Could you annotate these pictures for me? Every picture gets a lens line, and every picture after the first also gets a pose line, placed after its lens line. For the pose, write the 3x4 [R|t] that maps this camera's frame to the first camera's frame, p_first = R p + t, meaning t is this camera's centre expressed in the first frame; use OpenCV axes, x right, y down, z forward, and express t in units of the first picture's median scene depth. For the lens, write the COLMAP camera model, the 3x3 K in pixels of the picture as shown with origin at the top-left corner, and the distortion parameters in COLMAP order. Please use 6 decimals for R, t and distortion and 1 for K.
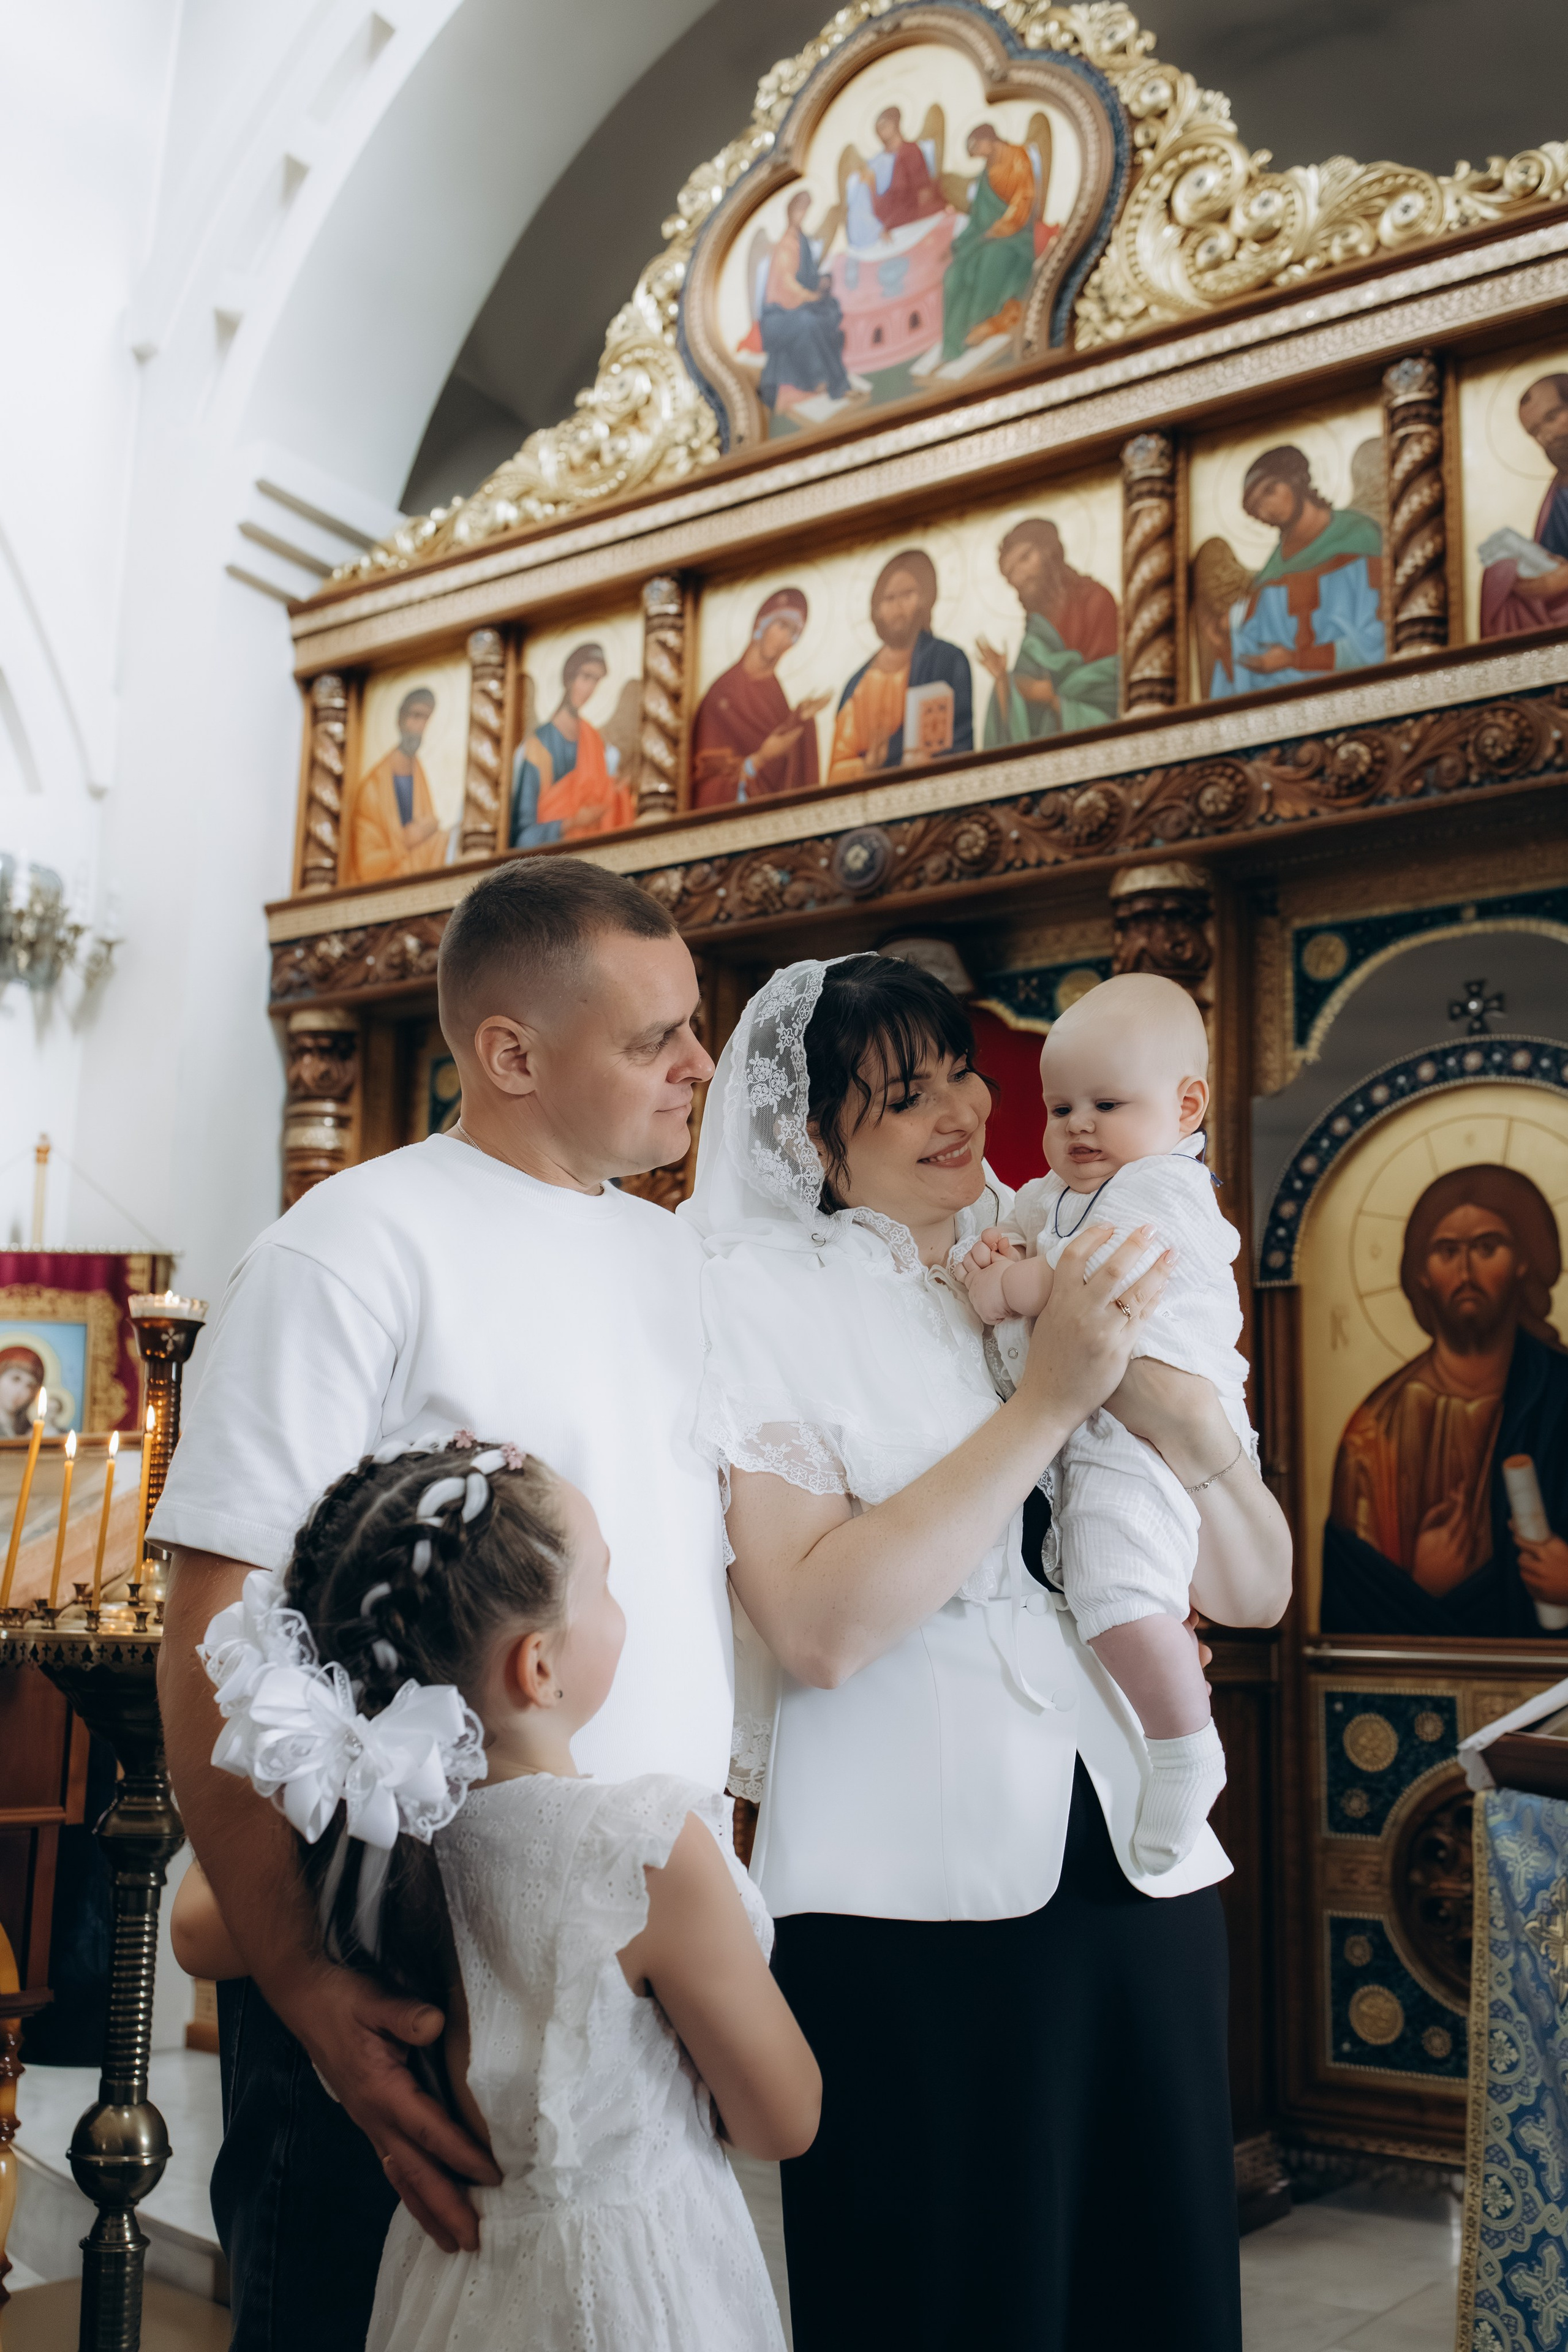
lens RADIAL K [[2310.5, 0, 784.0], [0, 2310.5, 1176.0], [0, 0, 1]] dist [0.075051, -0.239902]
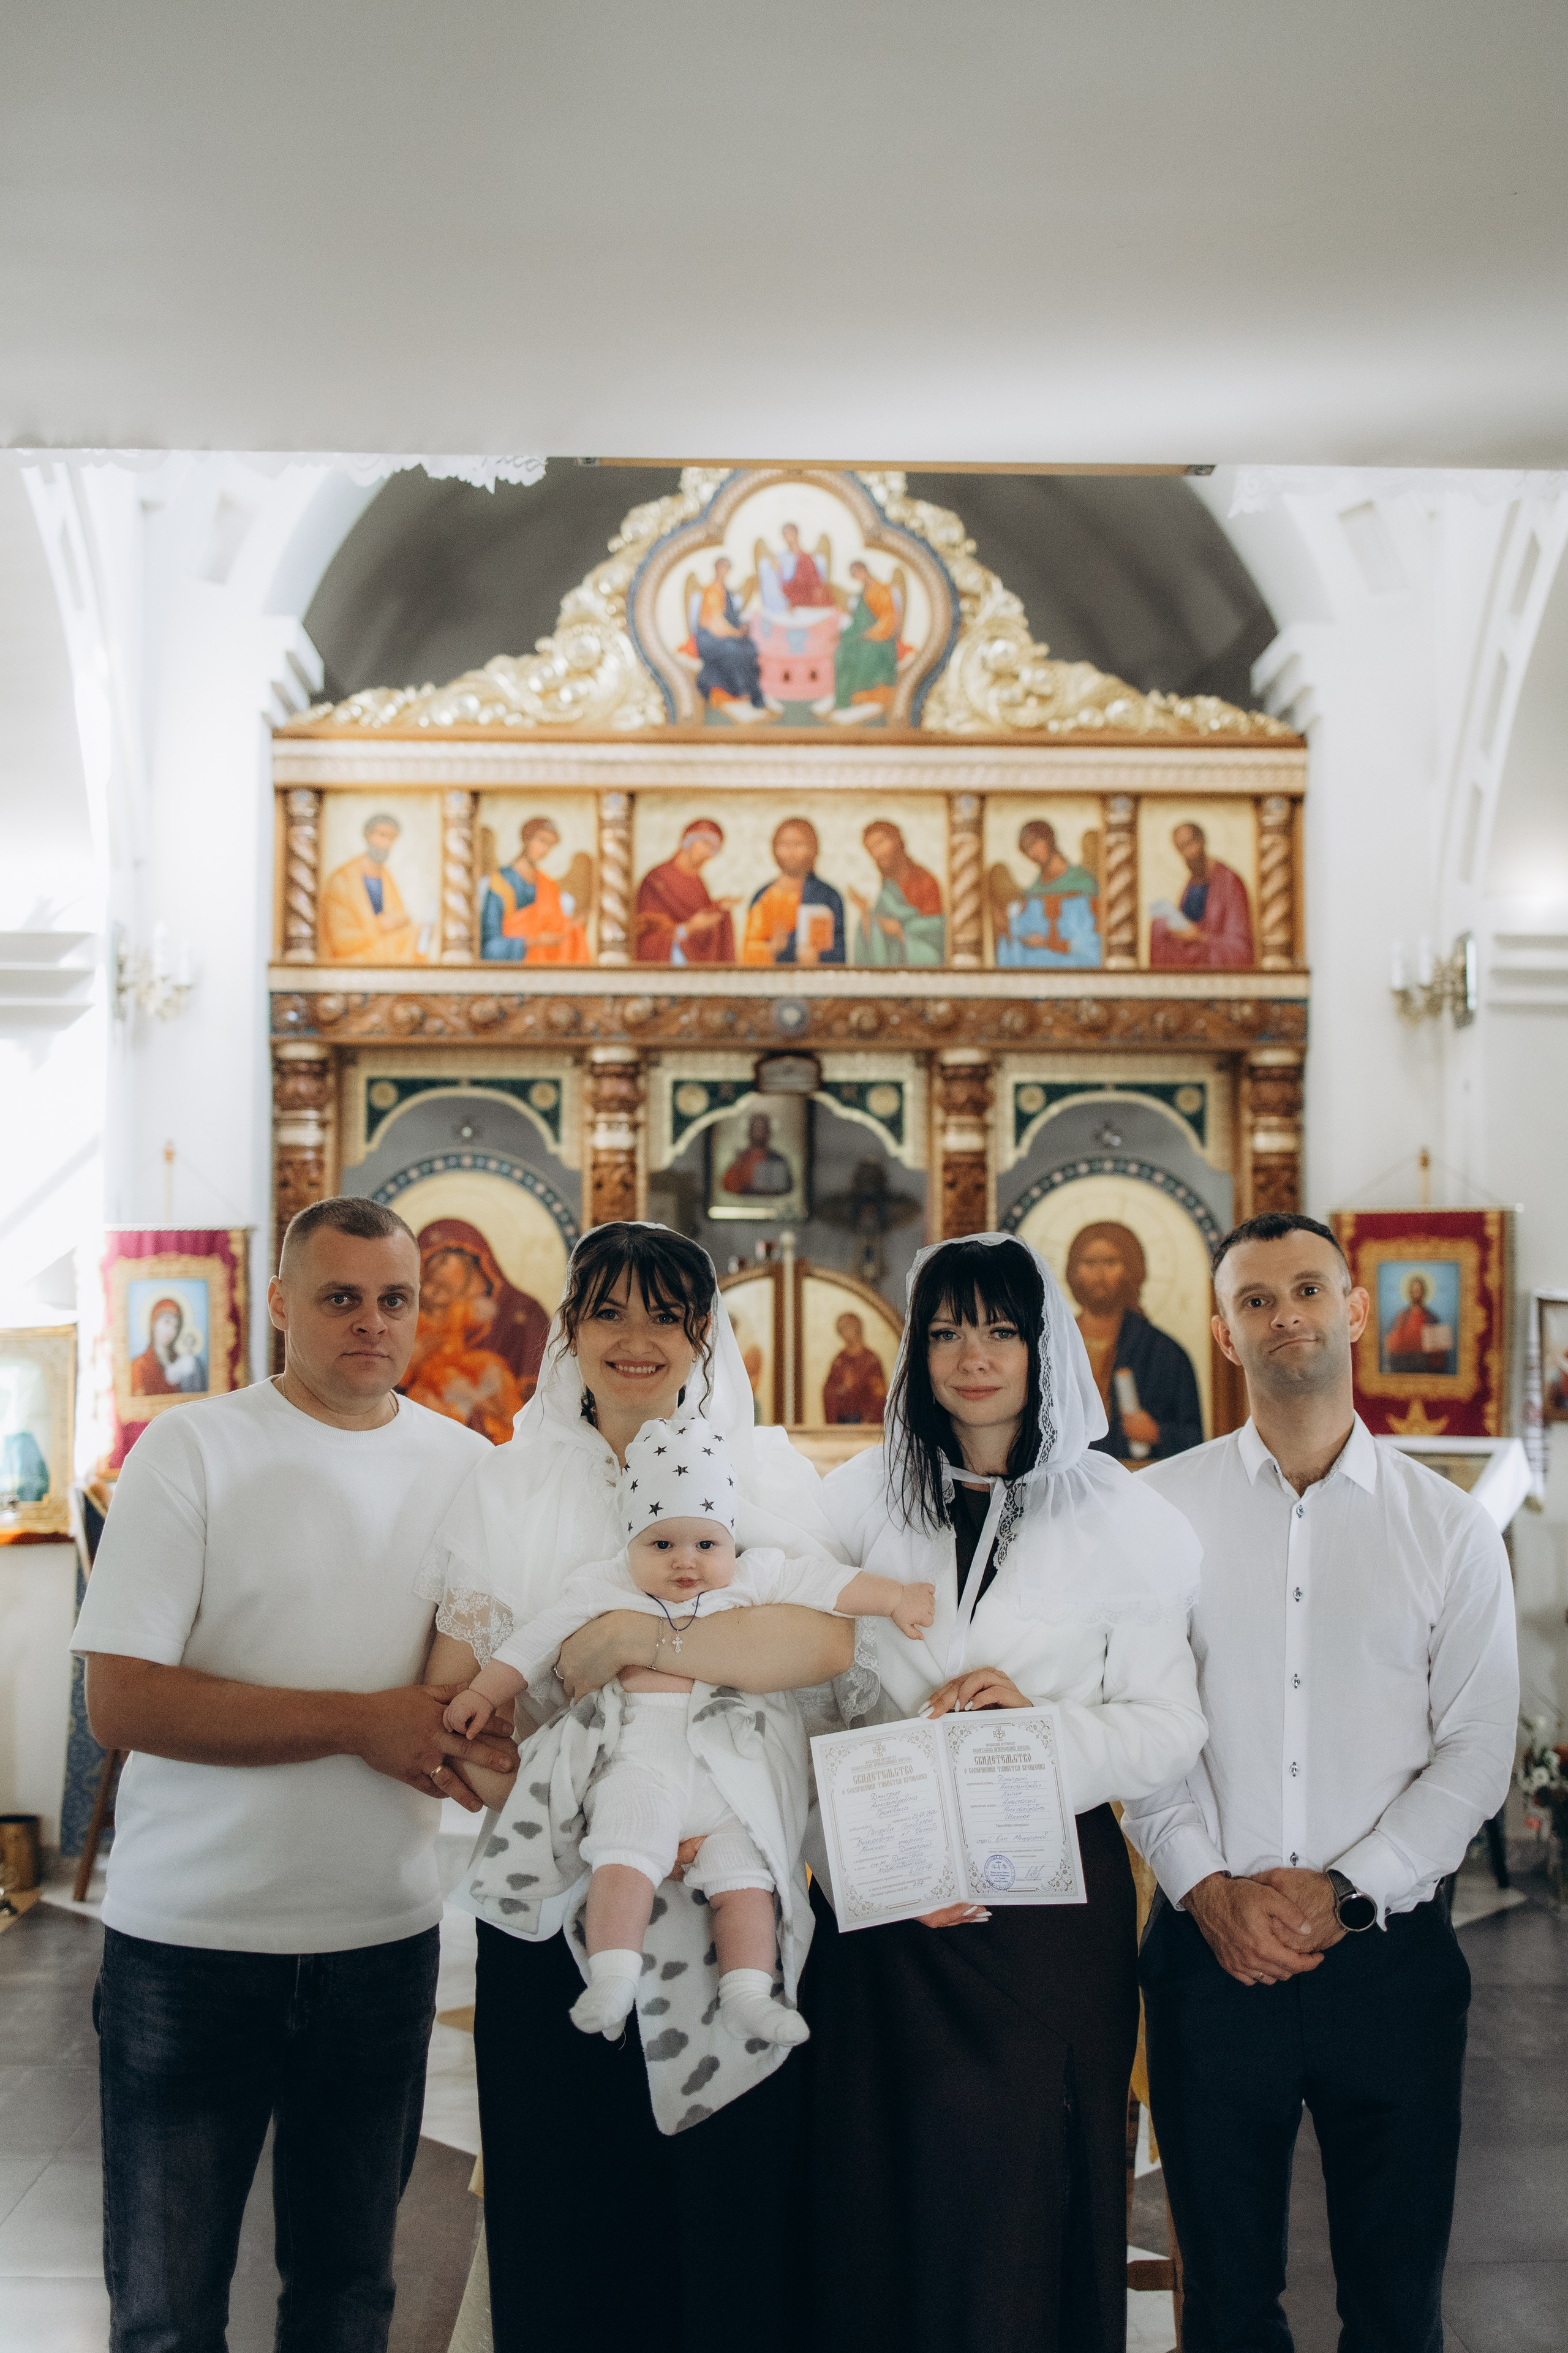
lens RADIAL K [[2311.3, 0, 784.0], [0, 2311.3, 1176.5], [0, 0, 1]] dist [0.075051, -0.239902]
pose [[0.809963, 0.011627, 0.586365, -0.925370], [-0.088220, 0.990843, 0.102213, -0.188169], [-0.579807, -0.134518, 0.803572, -0.344916]]
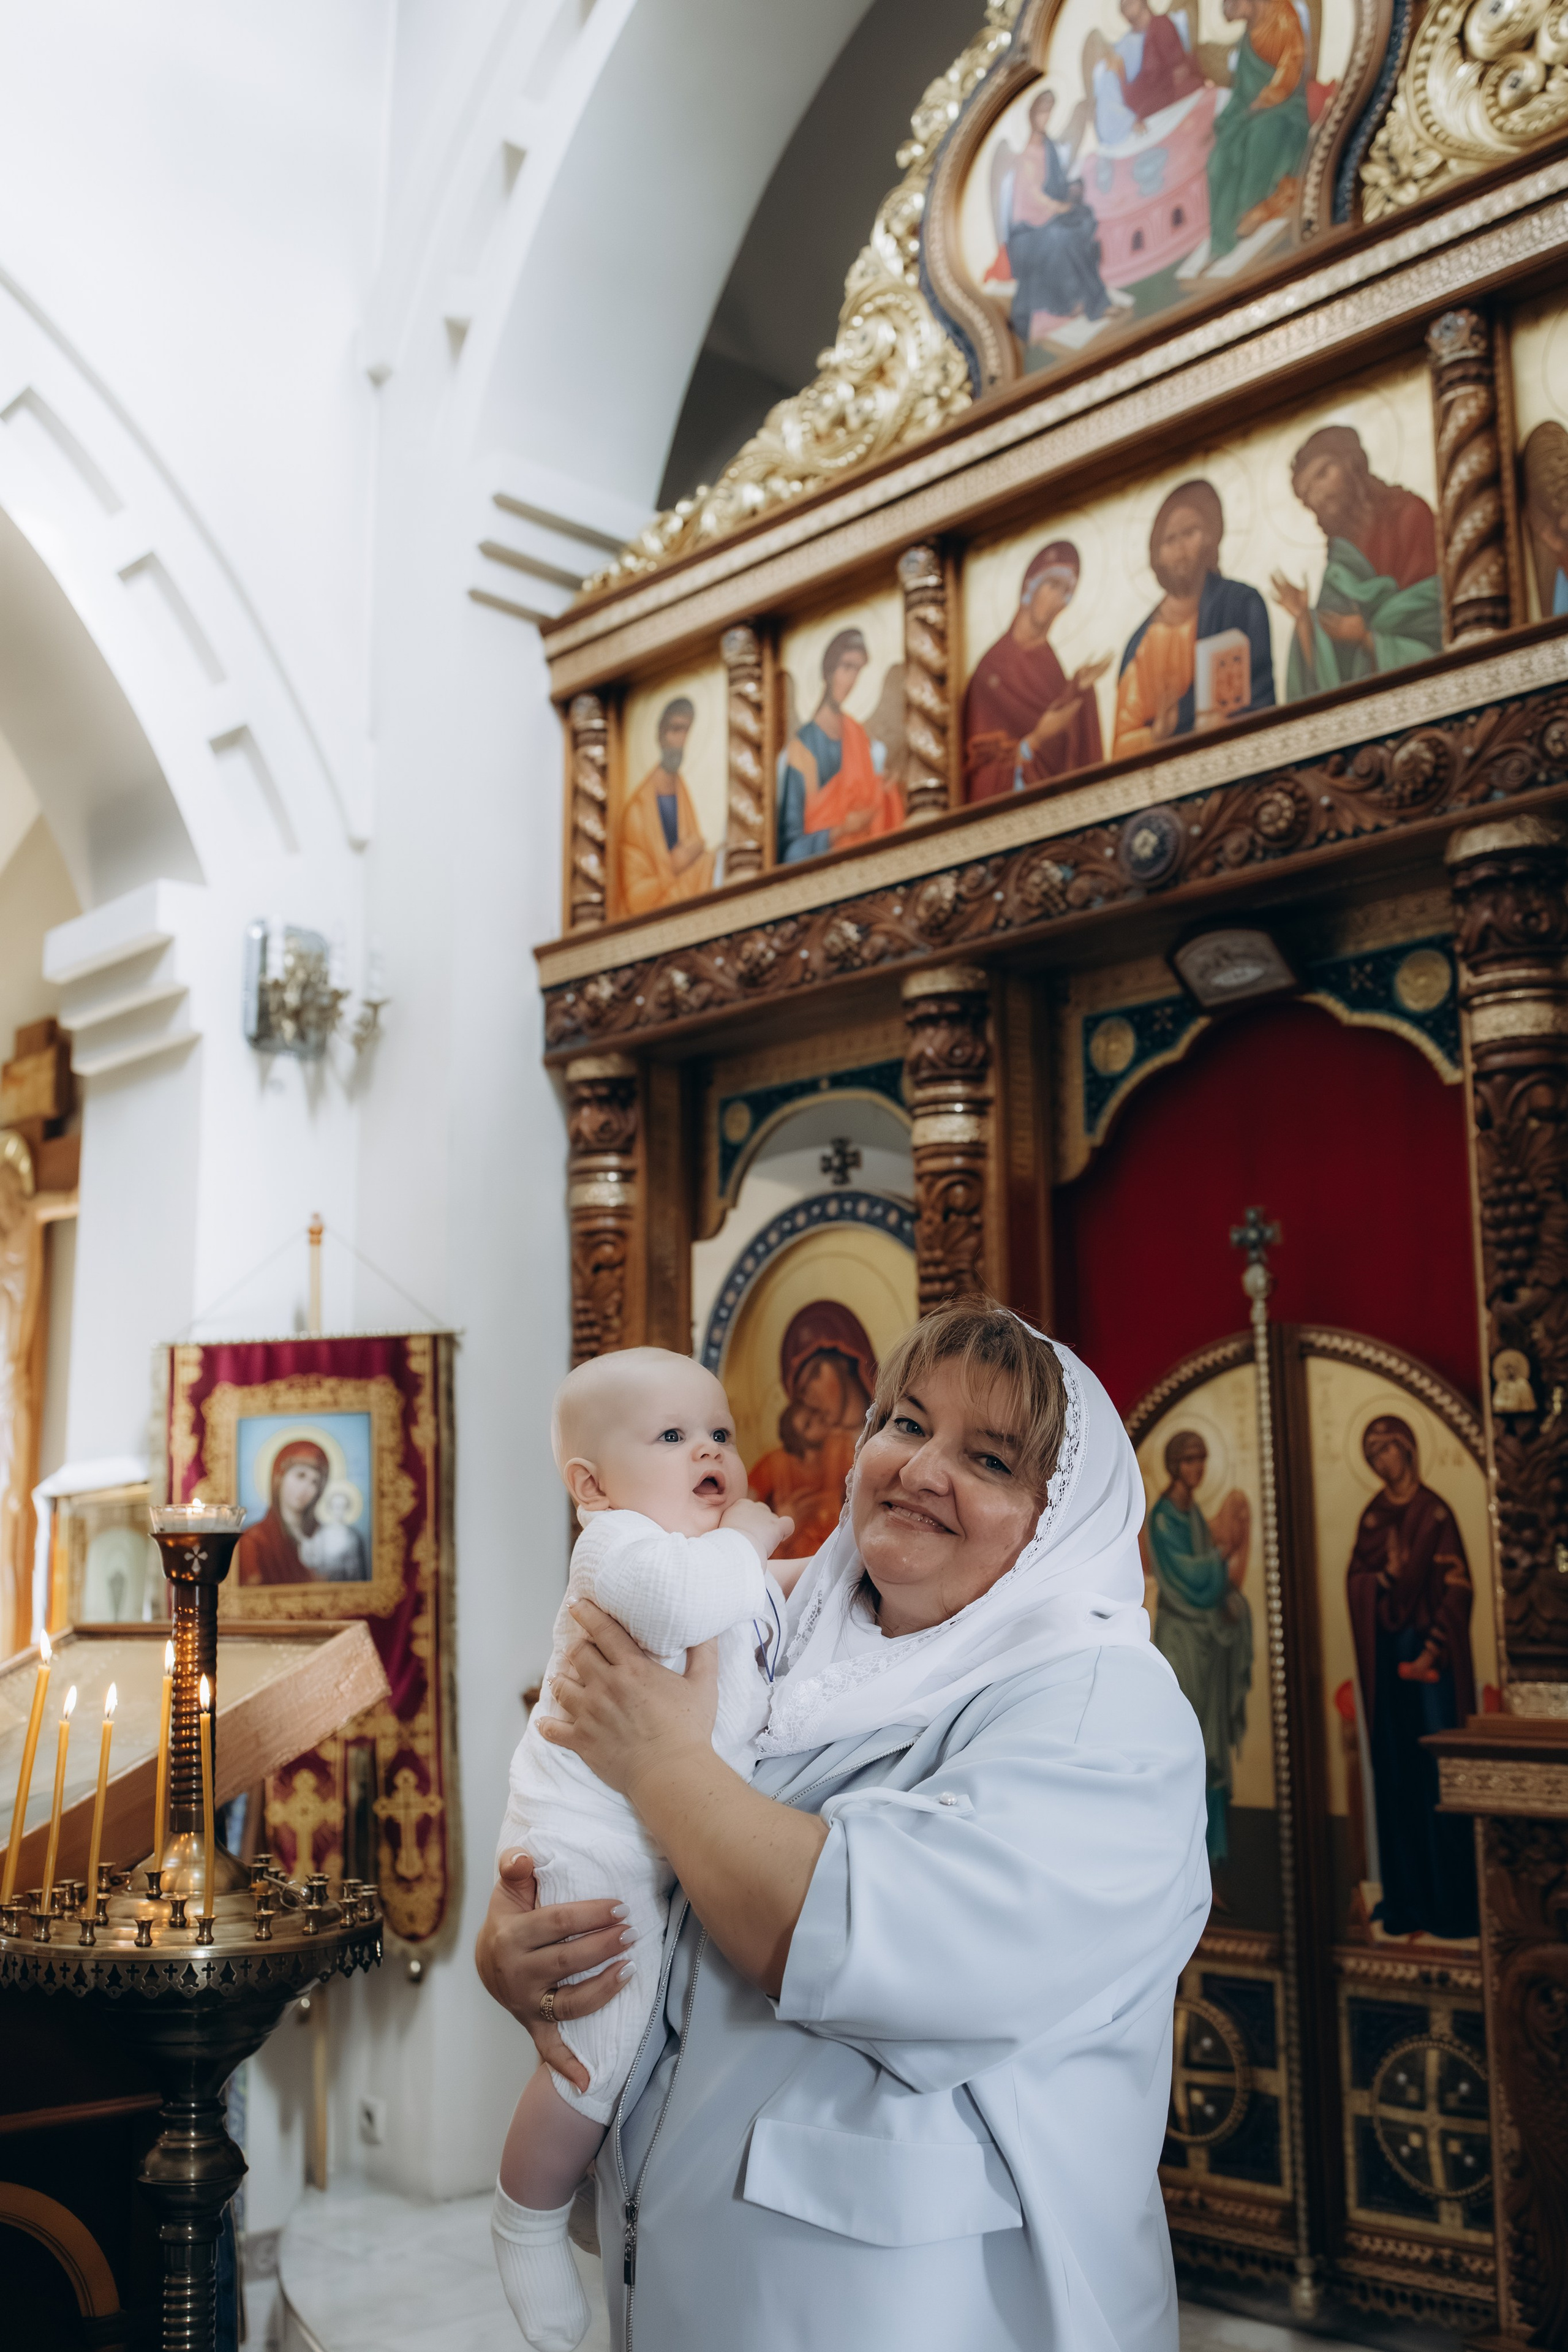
lens RADIAL K [[2312.4, 0, 781.2], [0, 2312.4, 1192.5], [0, 0, 1]] dist [0.064540, -0.233669]
pose [[0.979891, -0.065891, -0.188341, 0.051561], [0.068997, 0.997567, 0.009975, -0.025082], [0.187226, -0.022770, 0.982053, 0.117972]]
